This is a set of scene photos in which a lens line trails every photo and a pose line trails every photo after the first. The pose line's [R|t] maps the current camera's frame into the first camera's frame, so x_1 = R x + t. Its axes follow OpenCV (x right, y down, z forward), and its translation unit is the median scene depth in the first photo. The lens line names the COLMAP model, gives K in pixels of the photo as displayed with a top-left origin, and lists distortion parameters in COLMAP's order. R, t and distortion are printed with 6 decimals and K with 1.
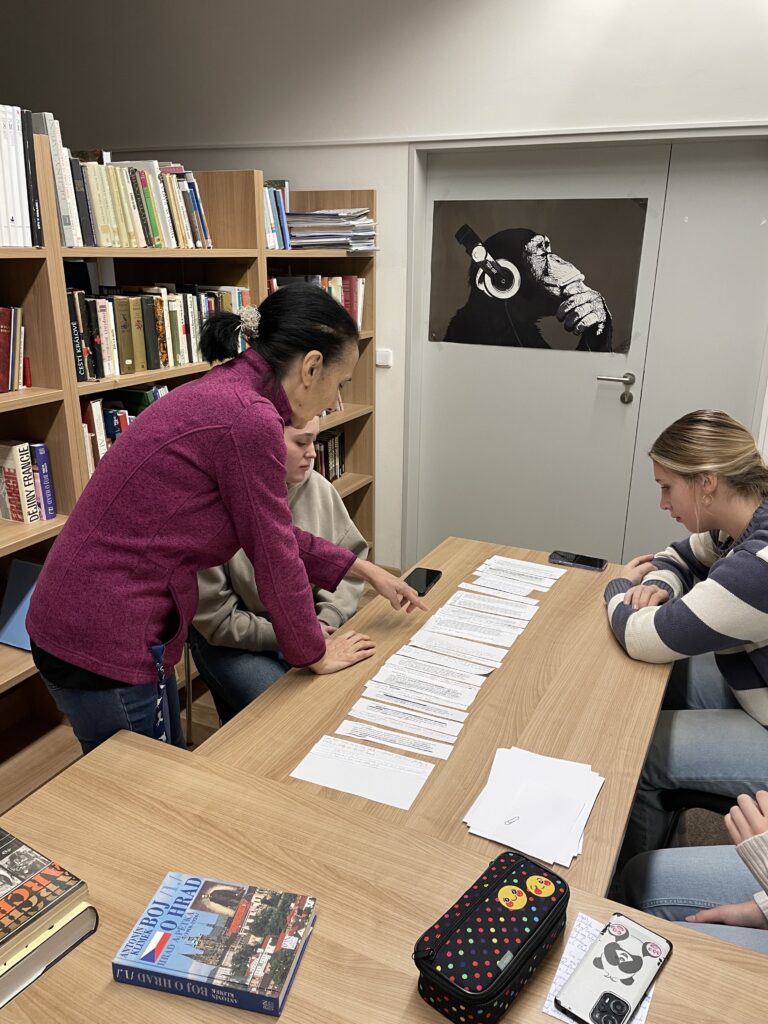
lens RADIAL K [[785.9, 0, 390.4], [0, 785.9, 511.3], [0, 0, 1]] dist [0.096021, -0.135184]
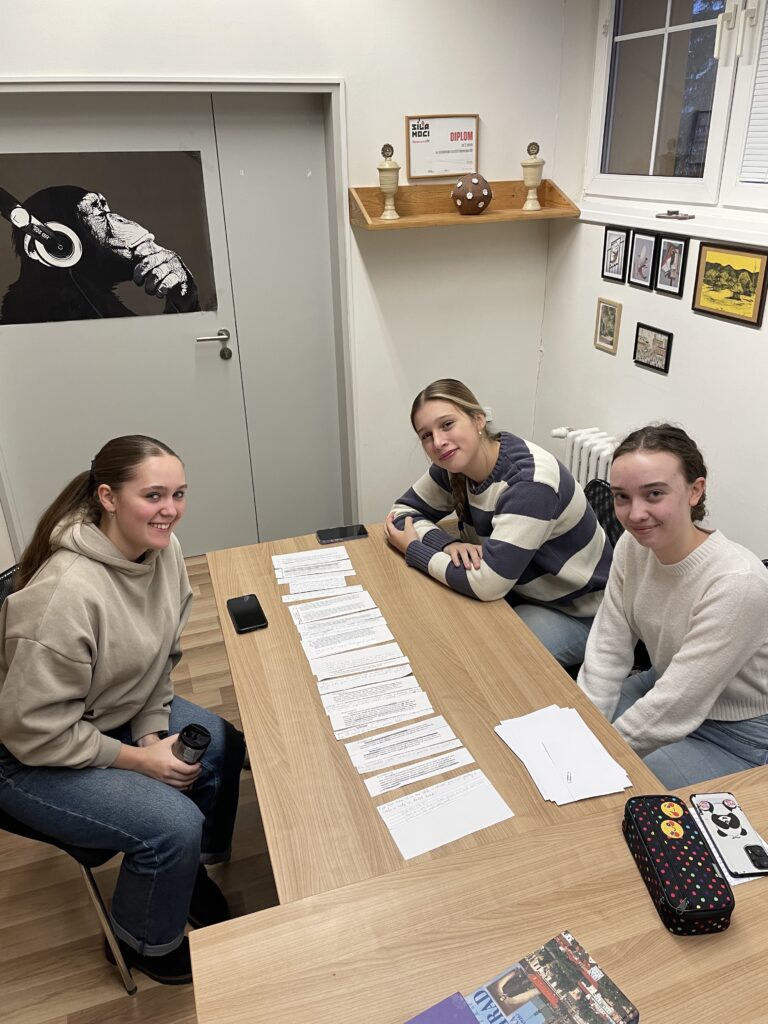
lens RADIAL K [[785.9, 0, 390.4], [0, 785.9, 511.3], [0, 0, 1]] dist [0.096021, -0.135184]
pose [[0.706691, -0.327116, 0.627362, -0.258038], [0.240819, 0.944969, 0.221451, -0.128028], [-0.665277, -0.005416, 0.746577, 0.104636]]
